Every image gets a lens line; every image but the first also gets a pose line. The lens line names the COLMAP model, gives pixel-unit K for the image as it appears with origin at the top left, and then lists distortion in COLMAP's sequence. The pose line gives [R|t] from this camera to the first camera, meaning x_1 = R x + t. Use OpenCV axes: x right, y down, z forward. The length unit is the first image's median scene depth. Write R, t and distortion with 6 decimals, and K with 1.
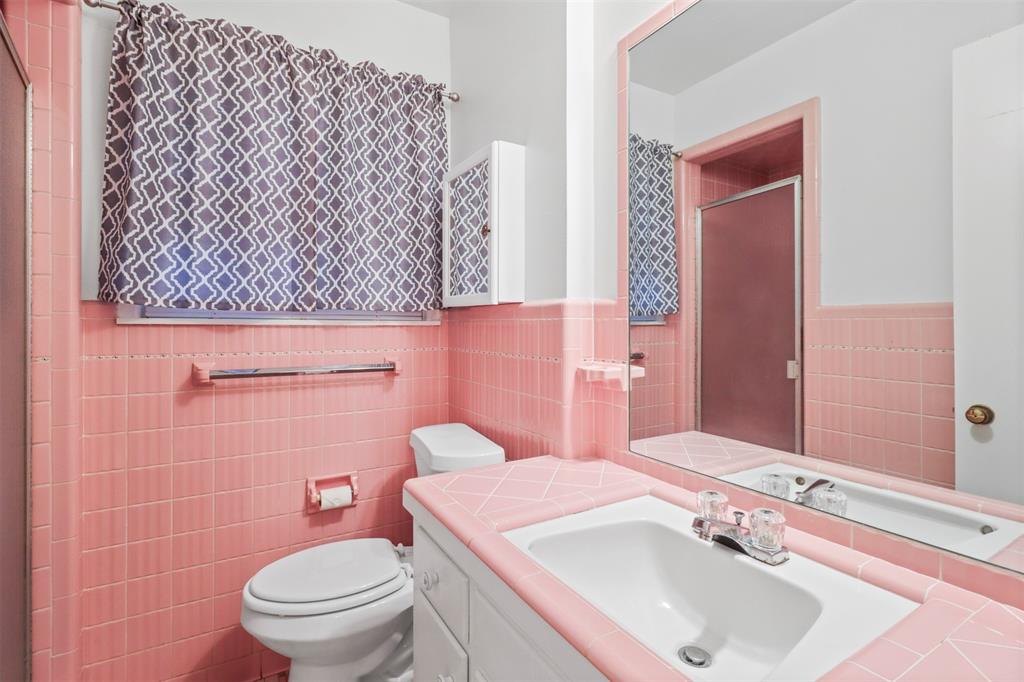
lens RADIAL K [[473.1, 0, 510.7], [0, 473.1, 336.1], [0, 0, 1]] dist [0.002663, -0.001196]
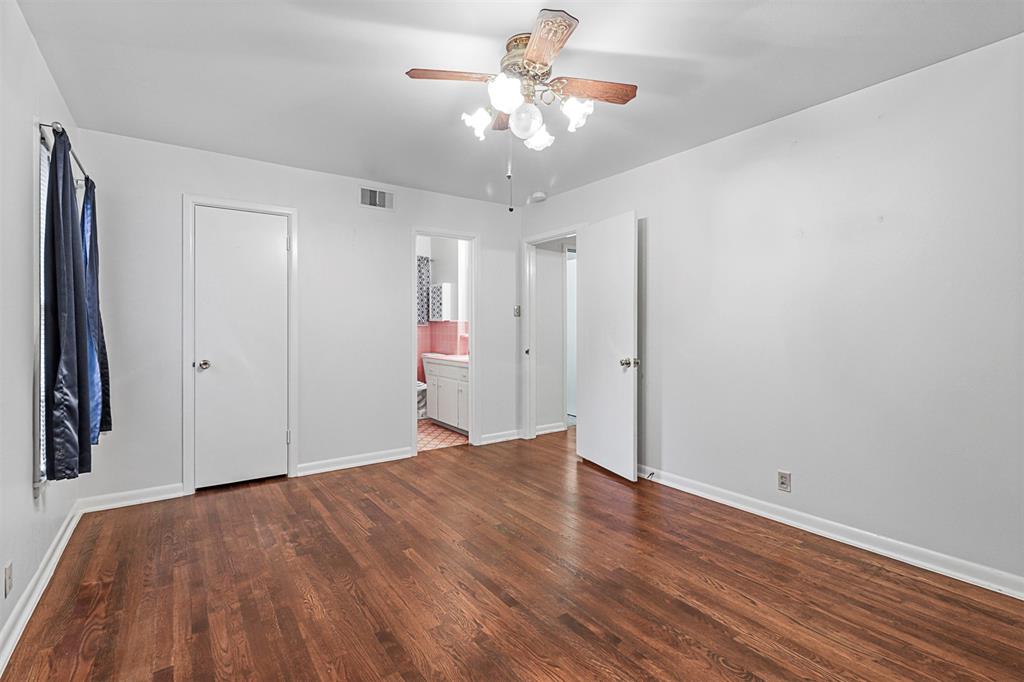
lens RADIAL K [[473.1, 0, 512.0], [0, 473.1, 337.7], [0, 0, 1]] dist [0.002663, -0.001196]
pose [[0.996898, -0.001750, 0.078683, 0.206552], [0.001301, 0.999983, 0.005760, 0.047251], [-0.078692, -0.005640, 0.996883, -2.718545]]
